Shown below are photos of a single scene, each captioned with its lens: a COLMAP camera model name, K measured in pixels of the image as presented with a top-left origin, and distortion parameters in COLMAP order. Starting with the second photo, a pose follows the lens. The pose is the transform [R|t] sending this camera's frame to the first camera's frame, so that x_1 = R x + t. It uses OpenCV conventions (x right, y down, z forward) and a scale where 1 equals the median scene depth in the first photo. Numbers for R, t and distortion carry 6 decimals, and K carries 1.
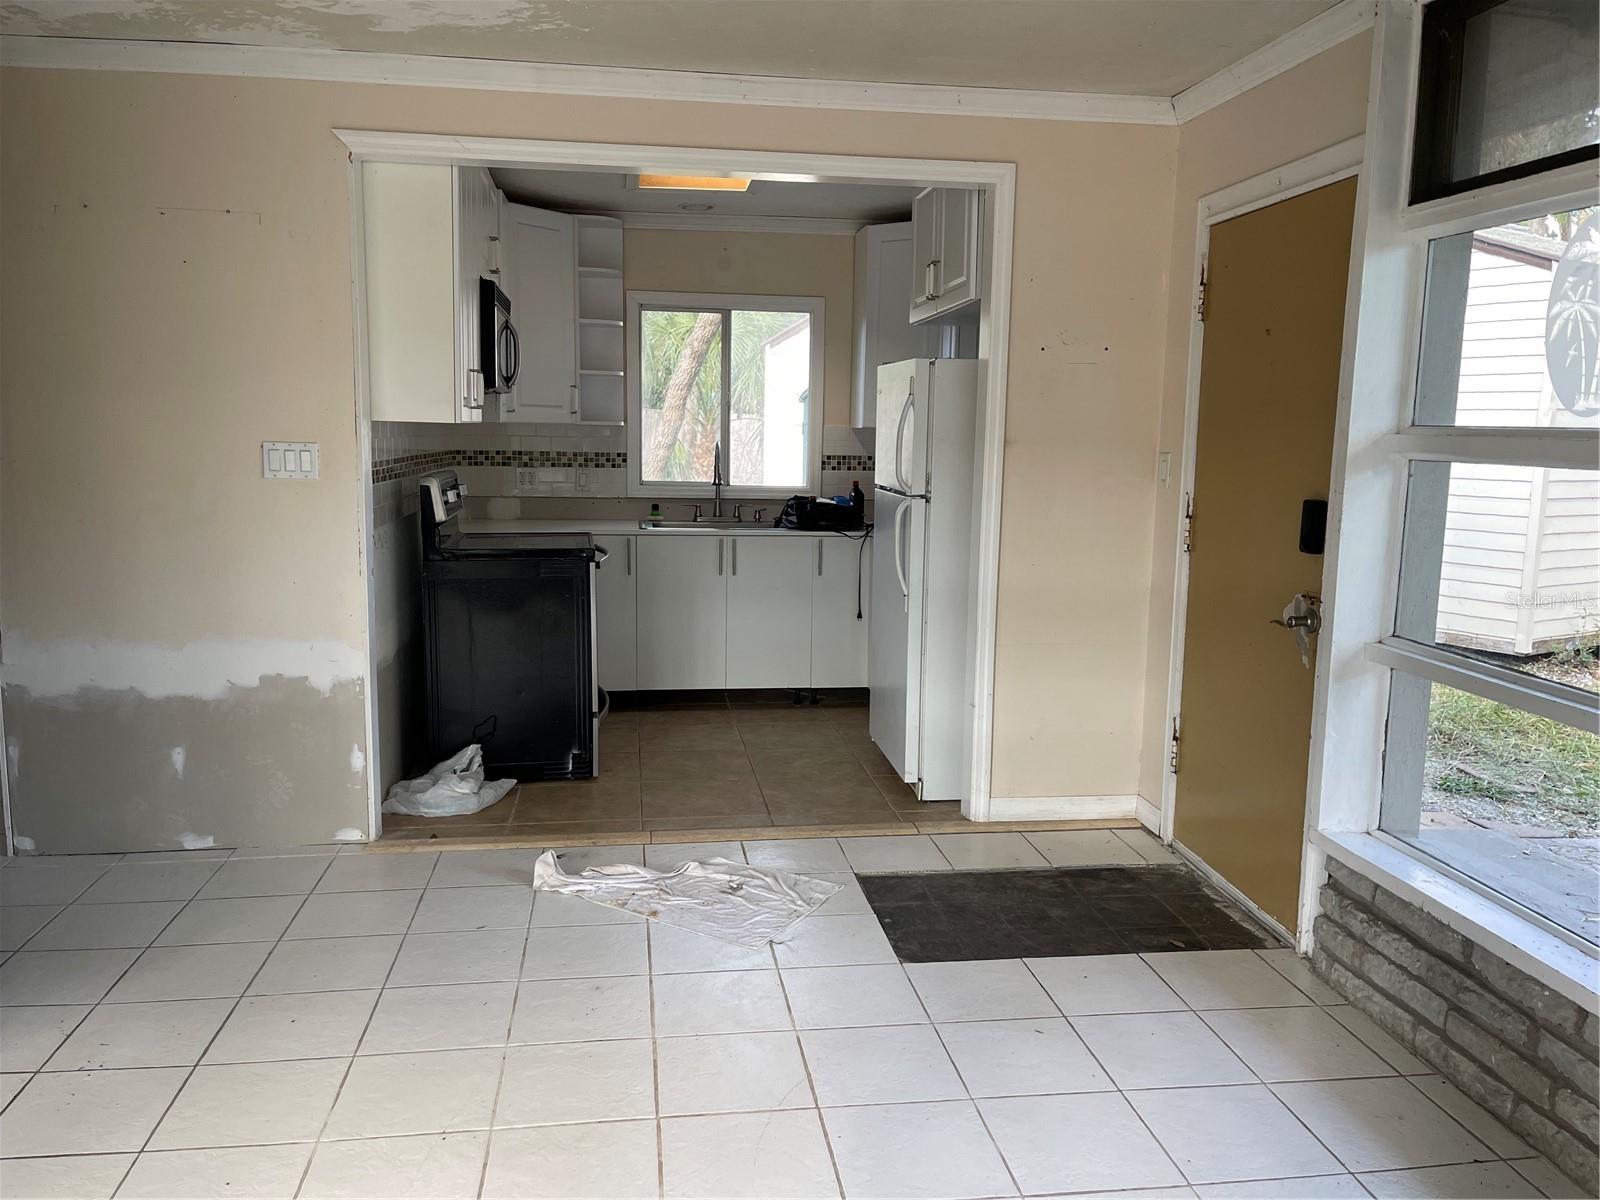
lens RADIAL K [[1212.5, 0, 799.2], [0, 1212.5, 600.0], [0, 0, 1]] dist [0.014839, 0.000943]
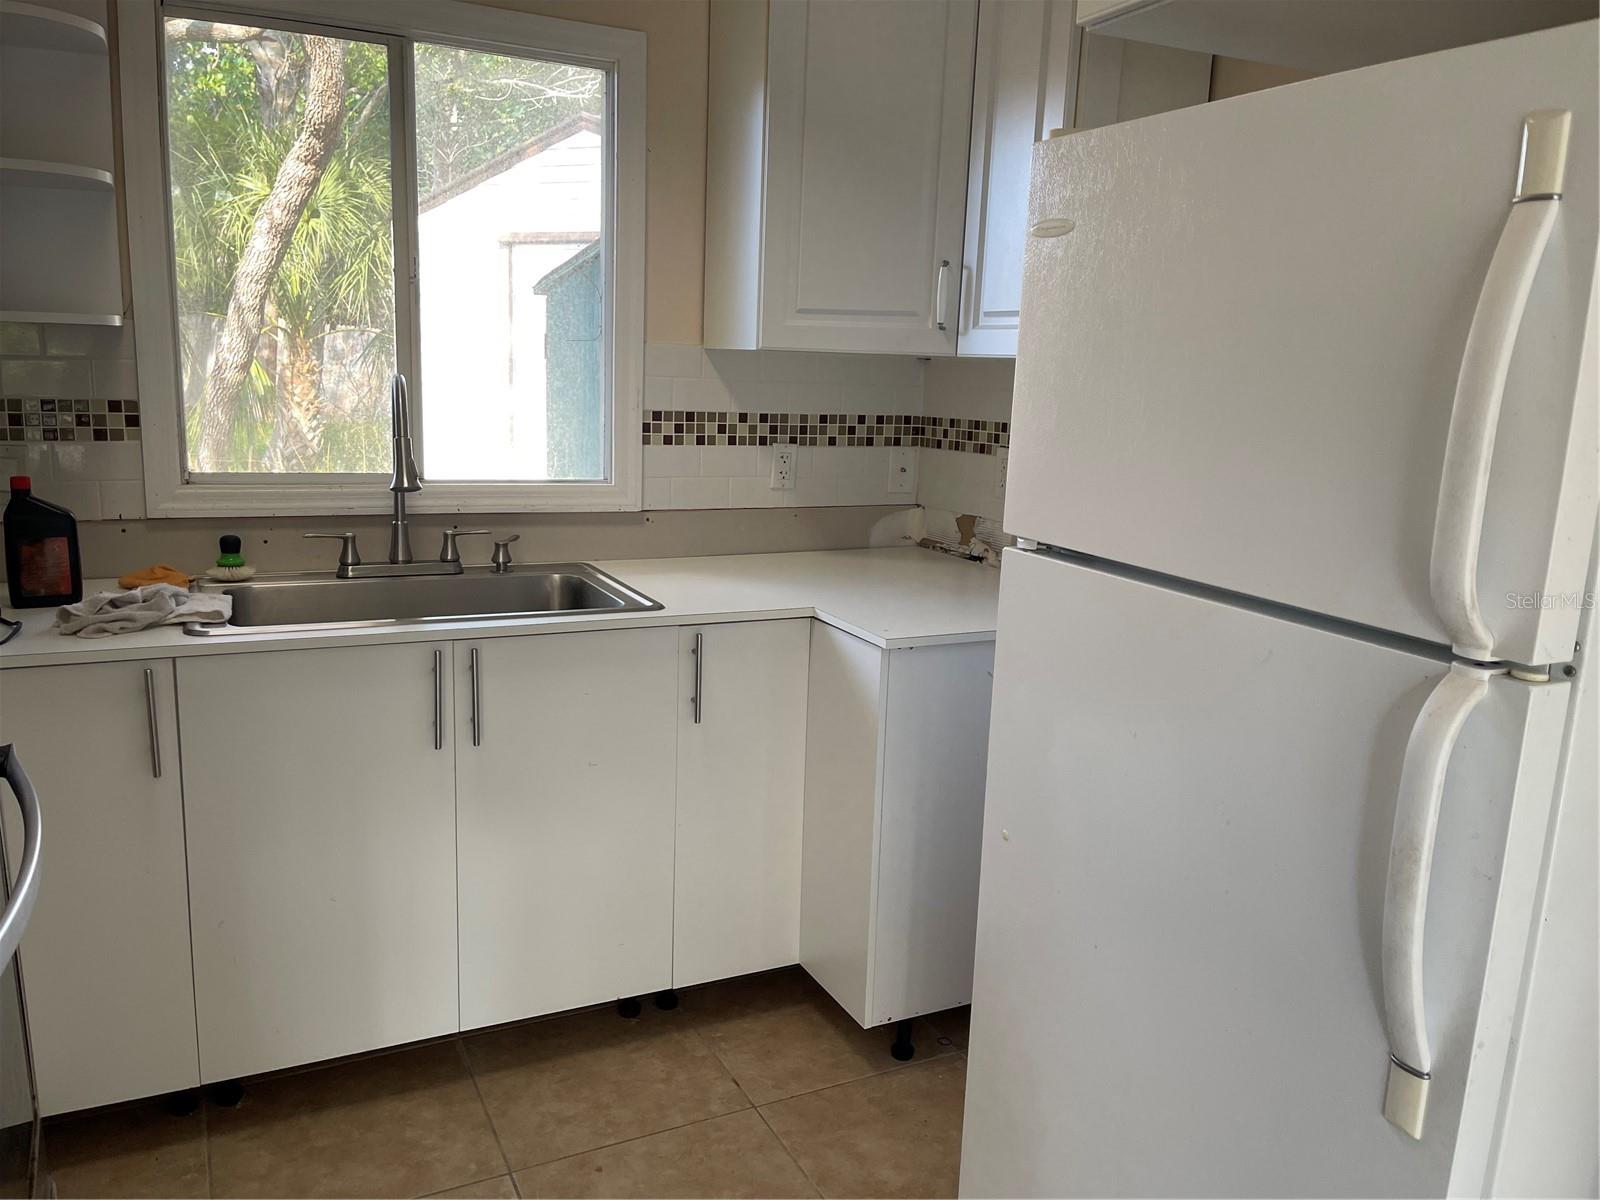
lens RADIAL K [[1212.5, 0, 798.8], [0, 1212.5, 597.3], [0, 0, 1]] dist [0.014839, 0.000943]
pose [[0.948088, -0.038634, 0.315652, -0.069251], [0.020650, 0.997977, 0.060122, -0.078151], [-0.317337, -0.050483, 0.946968, 0.570533]]
